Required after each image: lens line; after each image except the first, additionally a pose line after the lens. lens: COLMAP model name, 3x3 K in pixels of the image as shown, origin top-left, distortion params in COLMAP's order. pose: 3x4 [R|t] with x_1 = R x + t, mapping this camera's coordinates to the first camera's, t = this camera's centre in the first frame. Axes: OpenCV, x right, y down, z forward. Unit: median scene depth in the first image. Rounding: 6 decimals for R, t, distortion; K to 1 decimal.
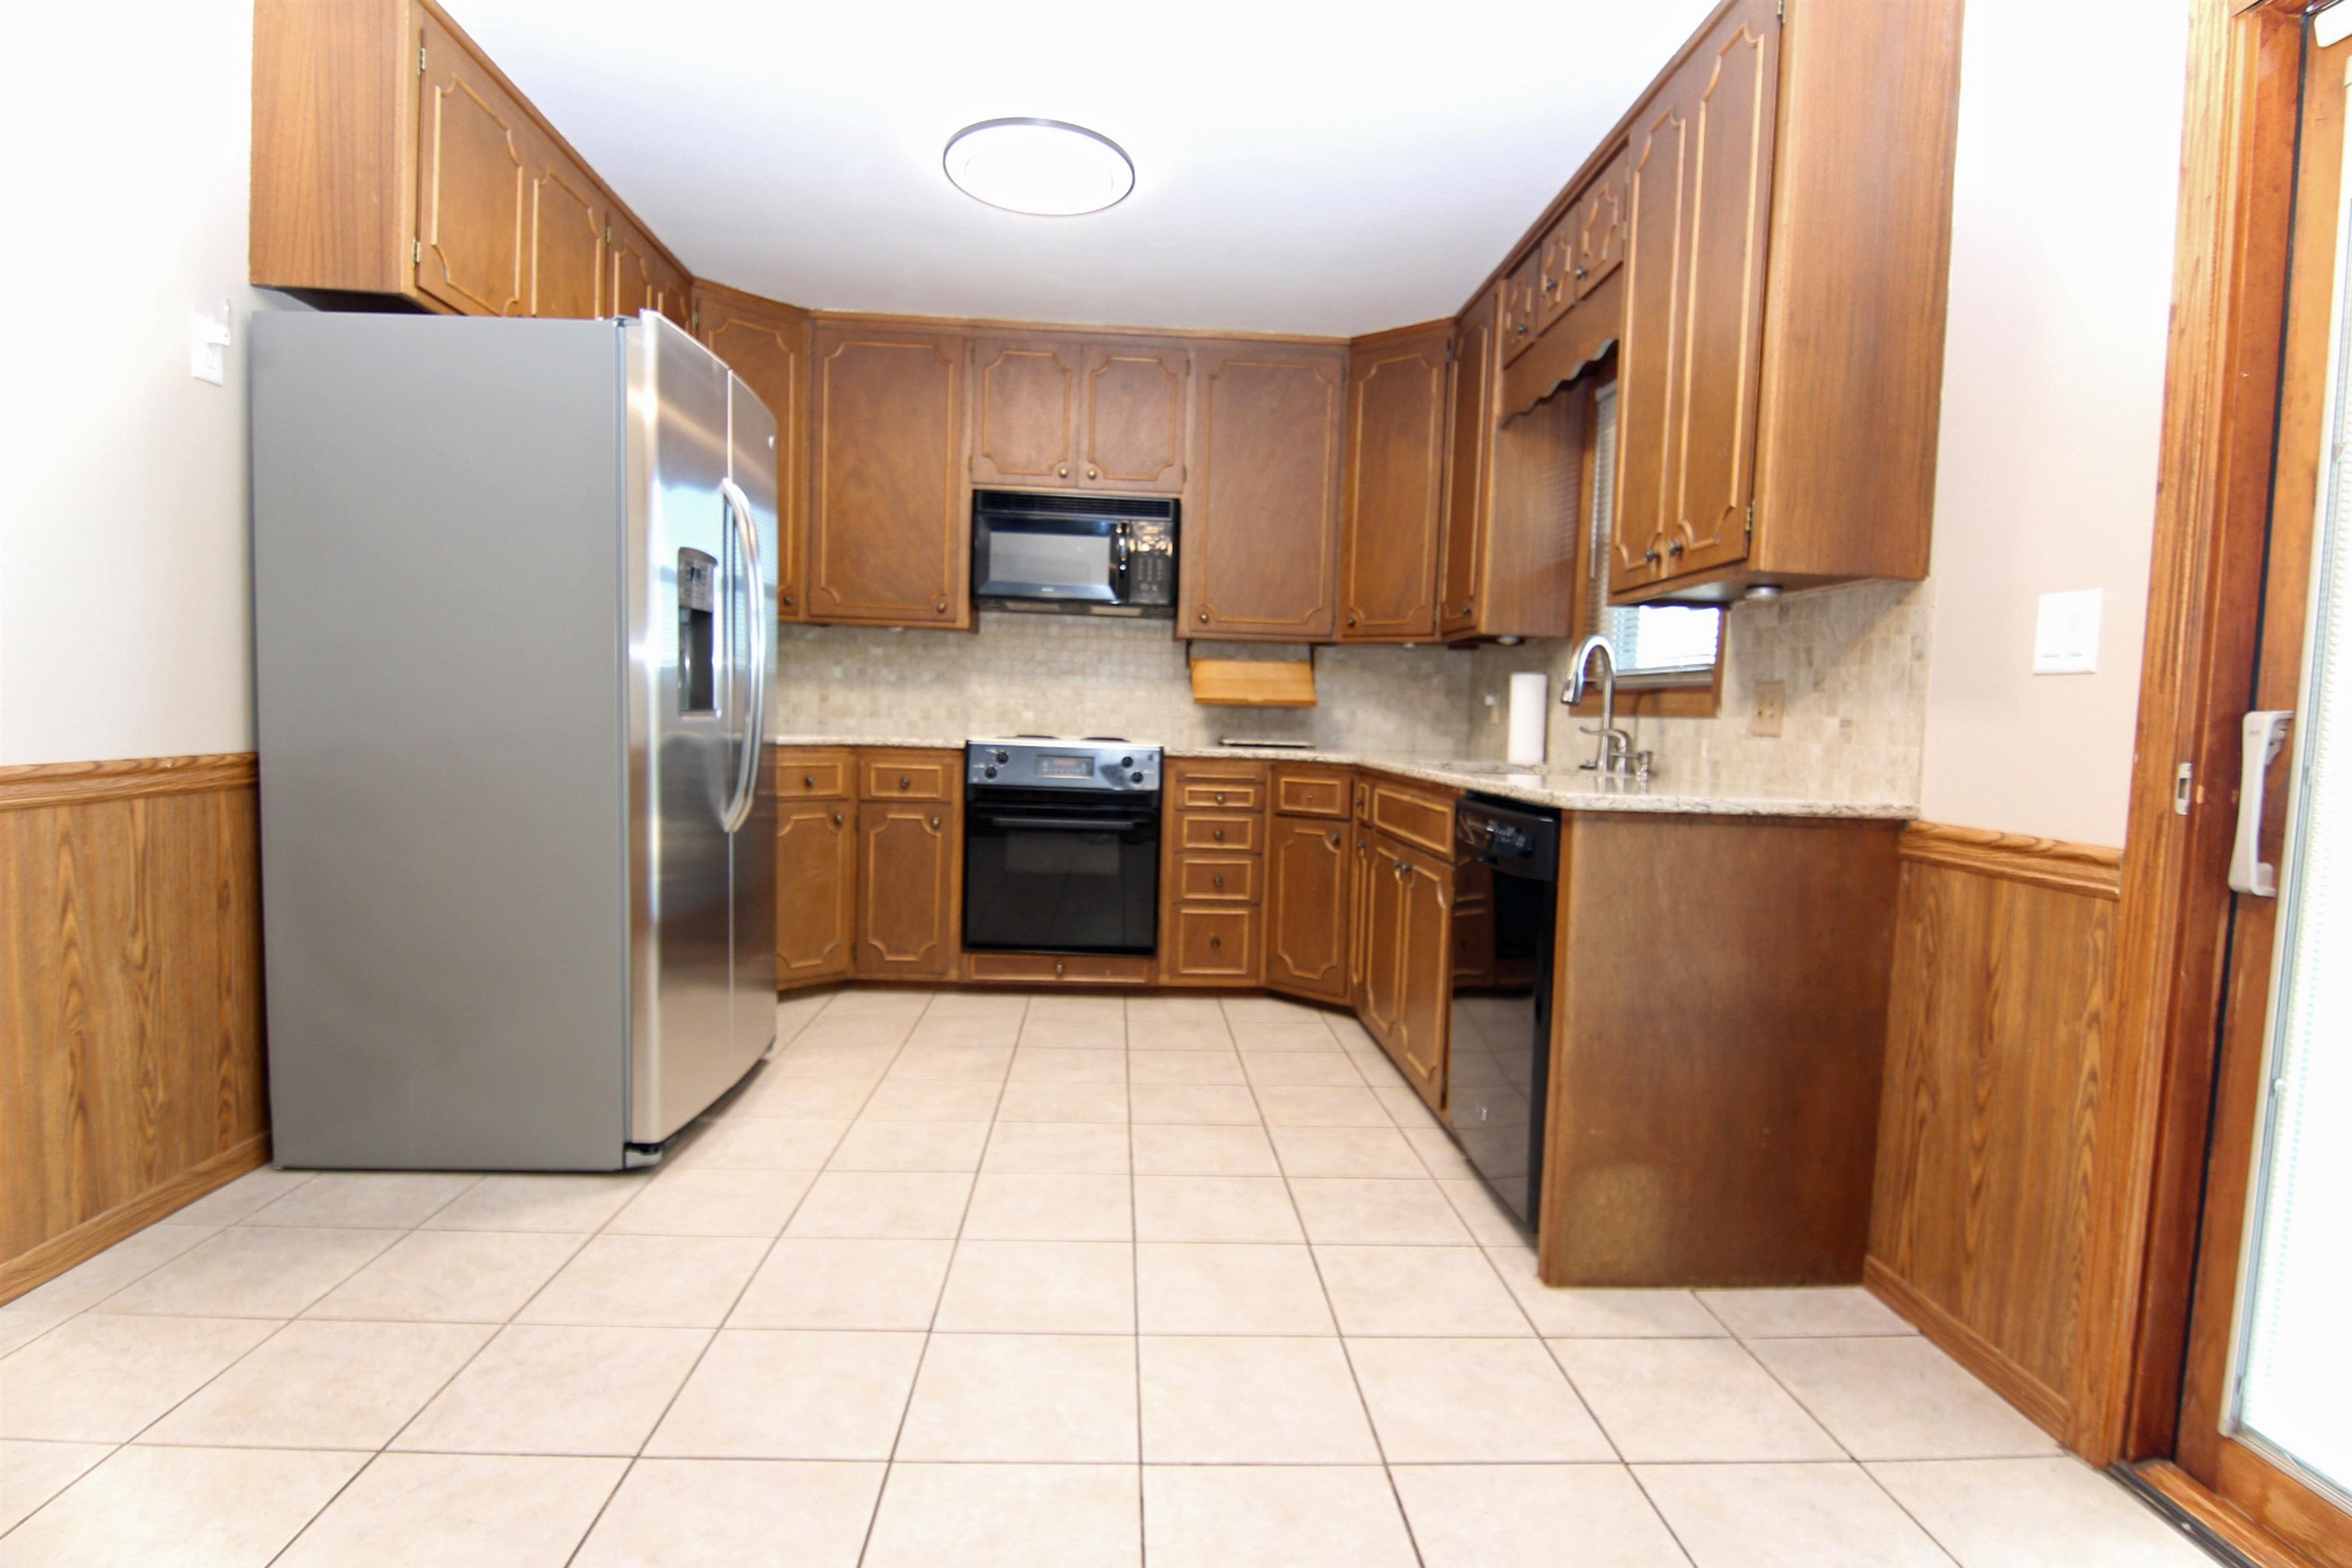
lens RADIAL K [[1193.5, 0, 1180.2], [0, 1193.5, 798.5], [0, 0, 1]] dist [0.001689, -0.017198]
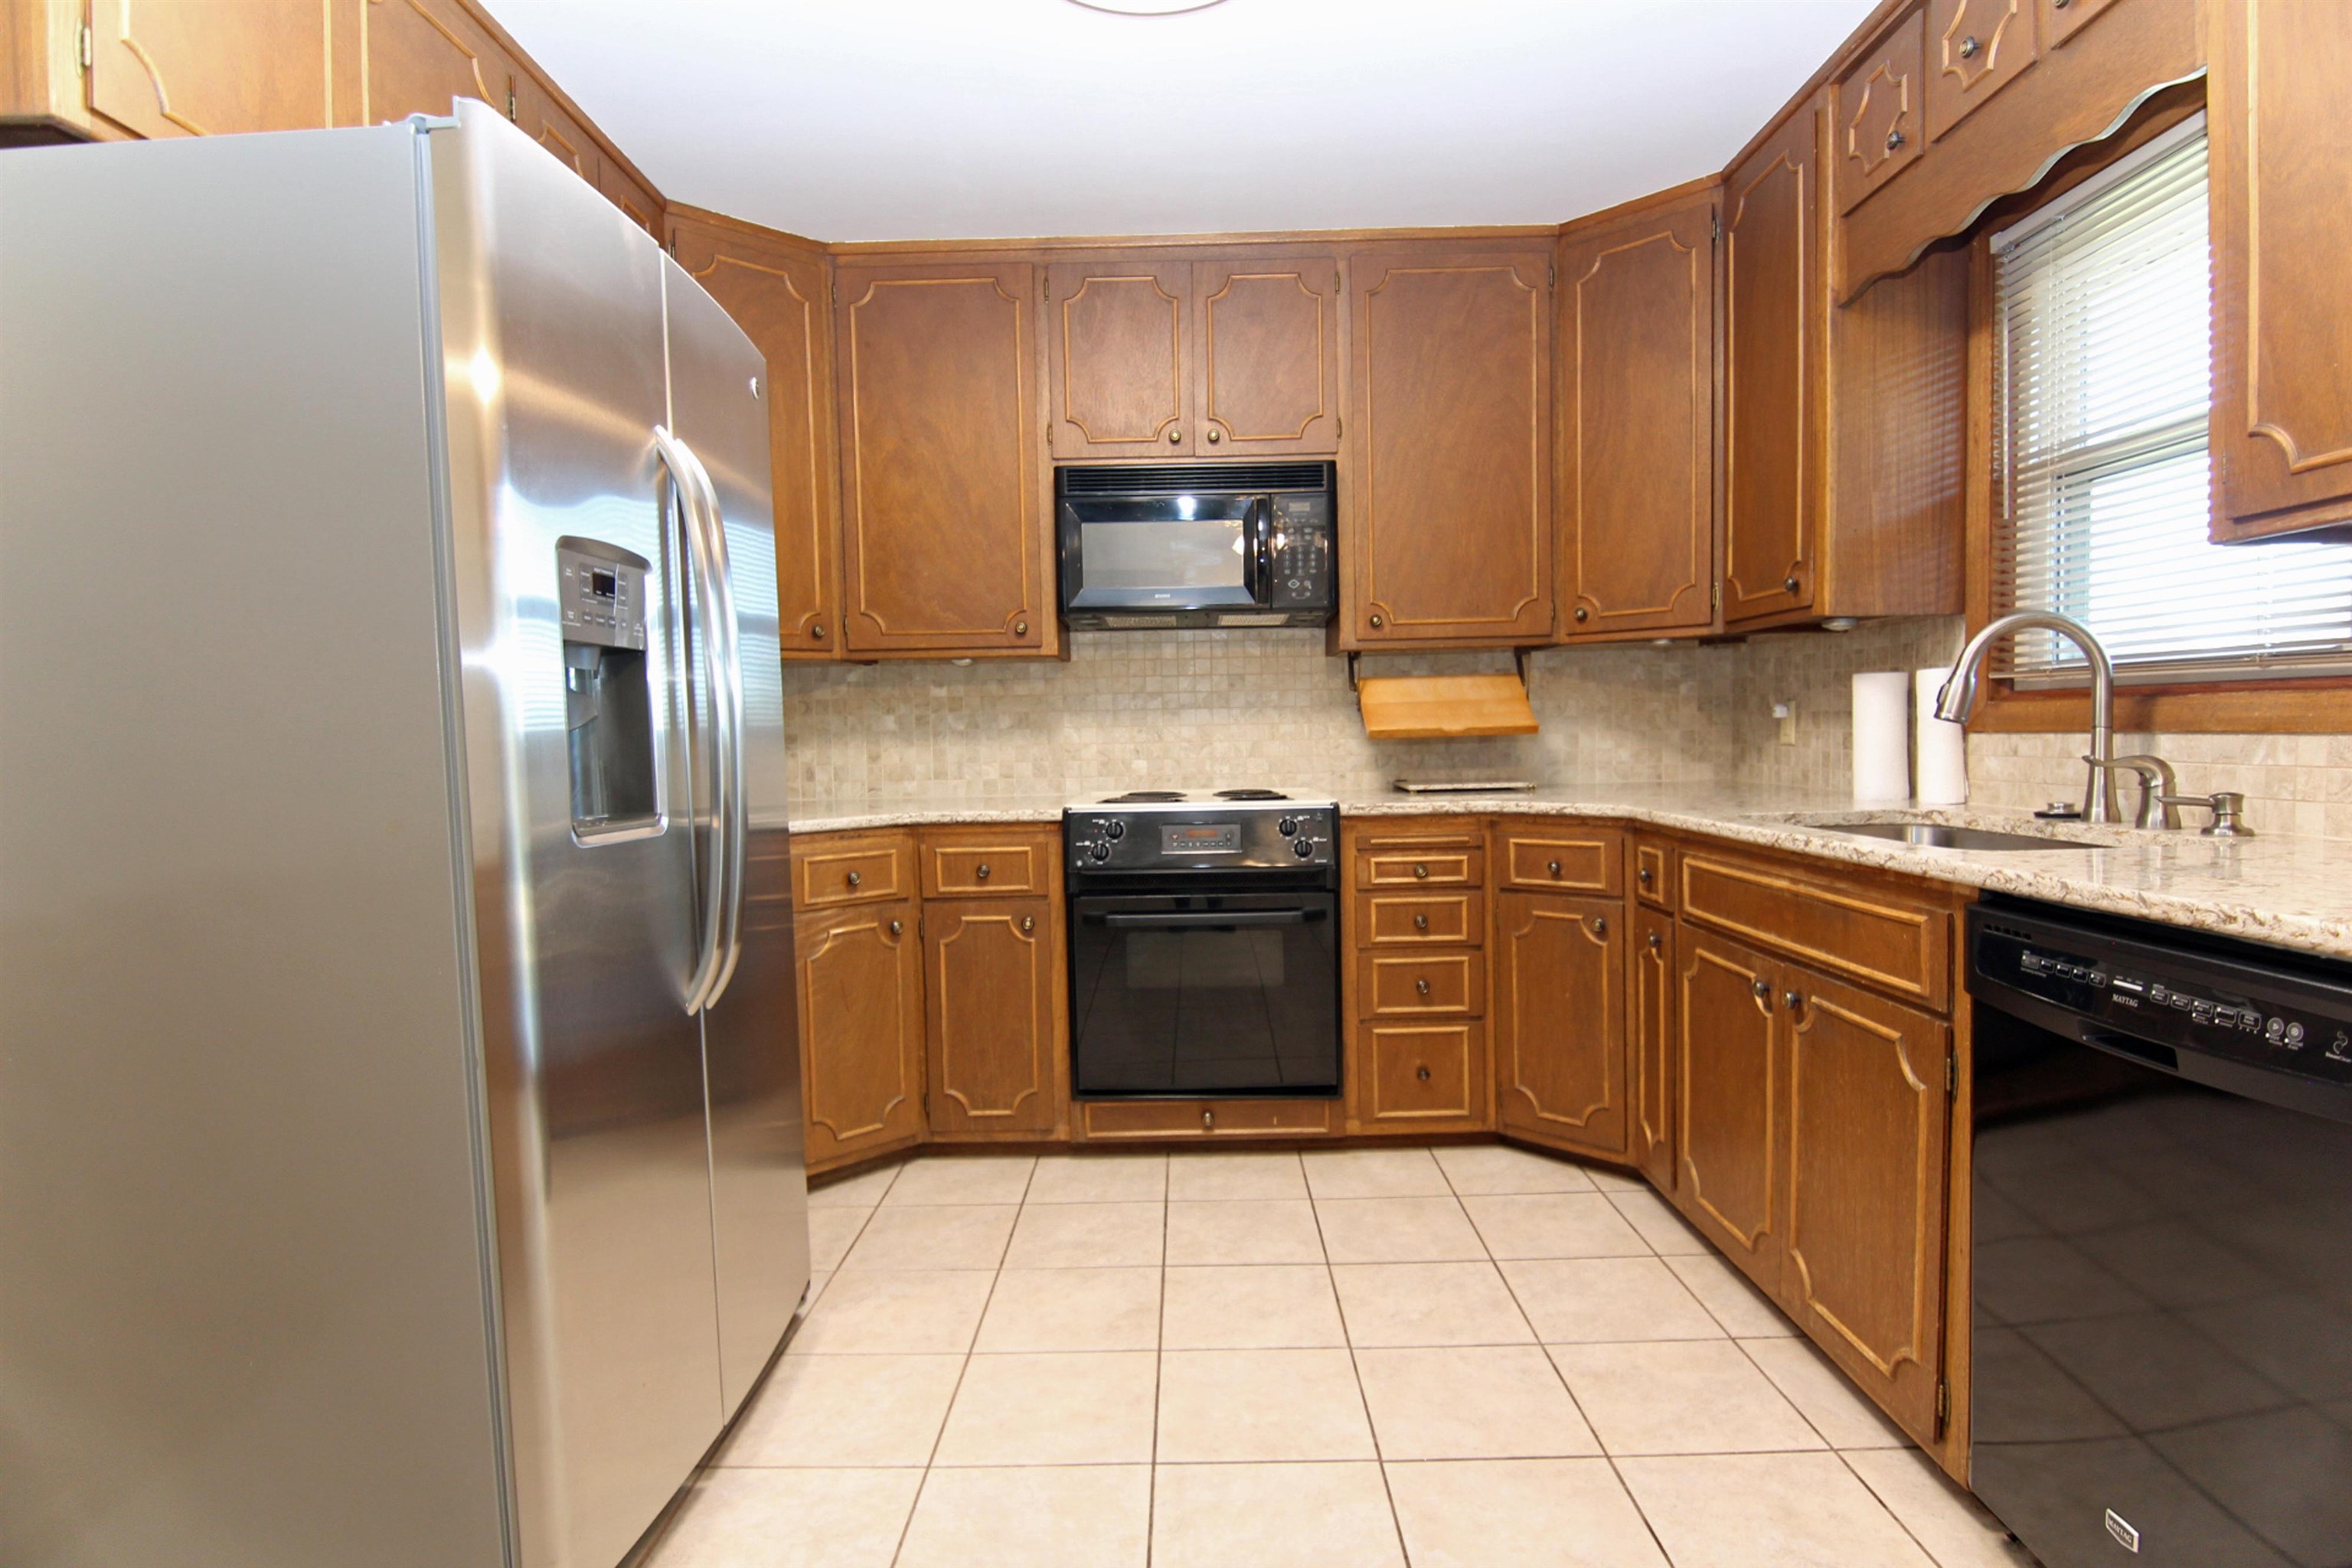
lens RADIAL K [[1193.5, 0, 1180.2], [0, 1193.5, 798.5], [0, 0, 1]] dist [0.001689, -0.017198]
pose [[0.996581, -0.051968, -0.064235, -0.062126], [0.050962, 0.998553, -0.017195, -0.039139], [0.065035, 0.013863, 0.997787, 0.281986]]
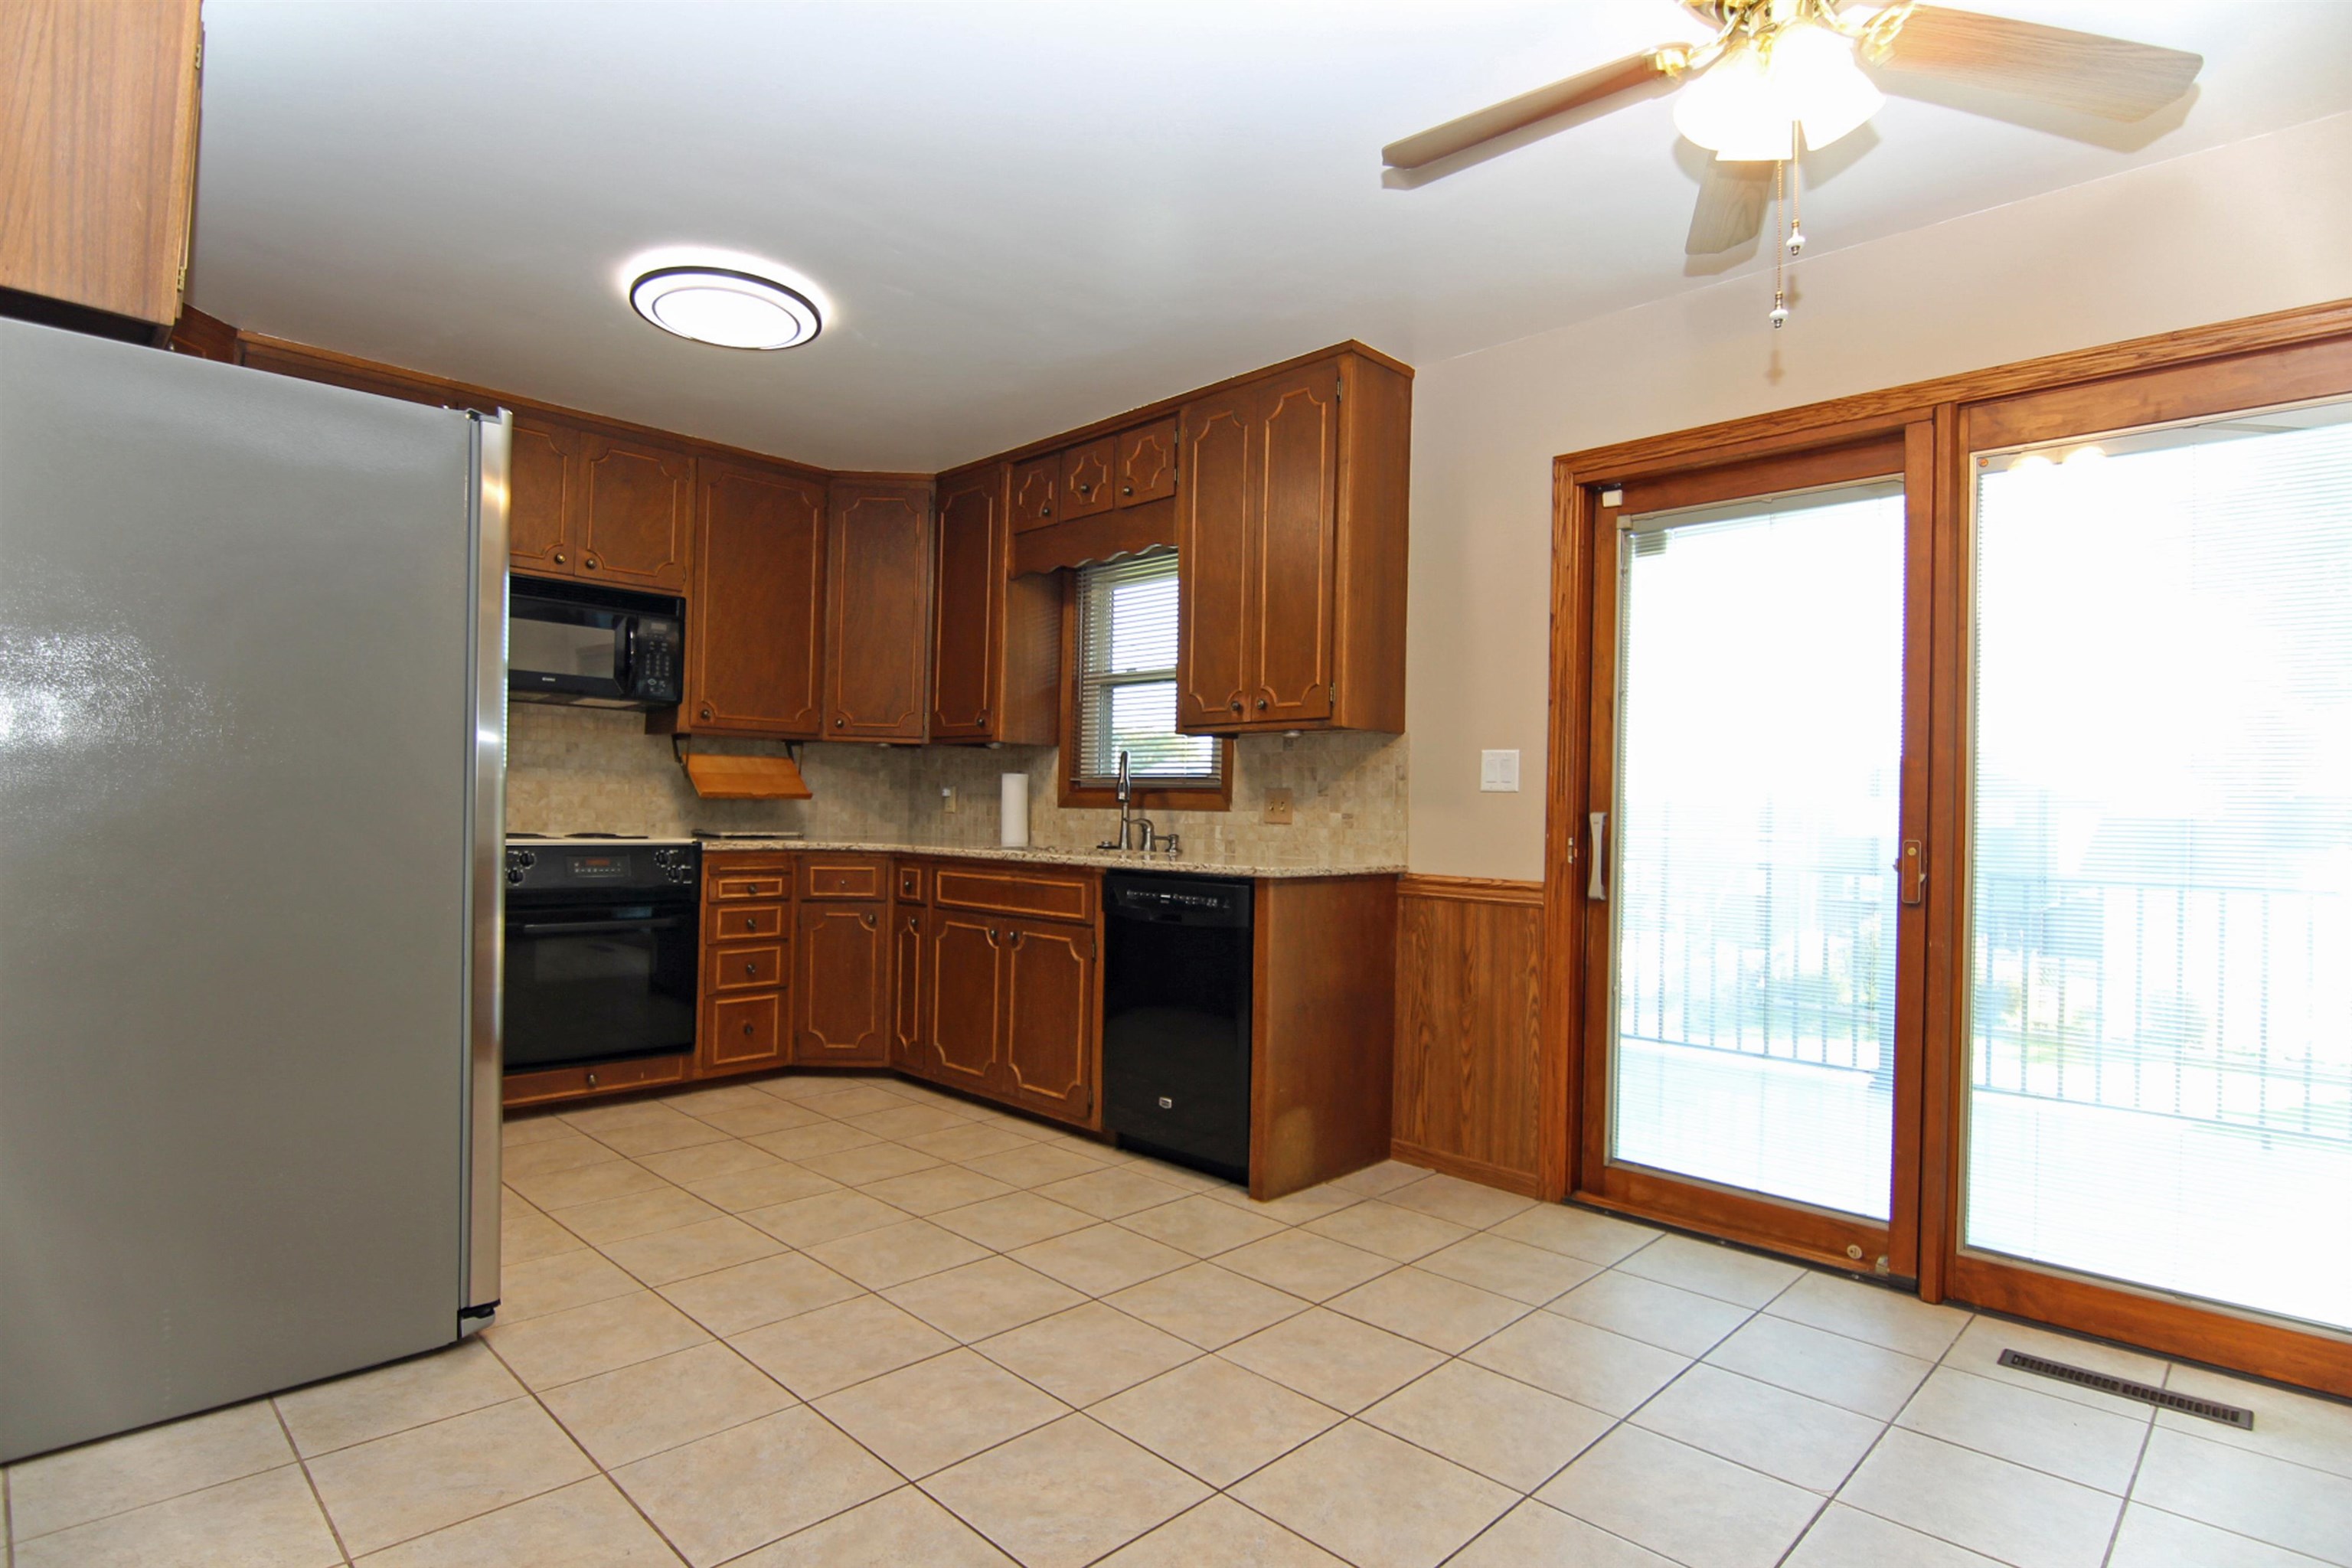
lens RADIAL K [[1193.5, 0, 1180.2], [0, 1193.5, 798.5], [0, 0, 1]] dist [0.001689, -0.017198]
pose [[0.736266, -0.009905, 0.676619, -0.400279], [0.050333, 0.997925, -0.040160, -0.018731], [-0.674817, 0.063625, 0.735237, -0.025952]]
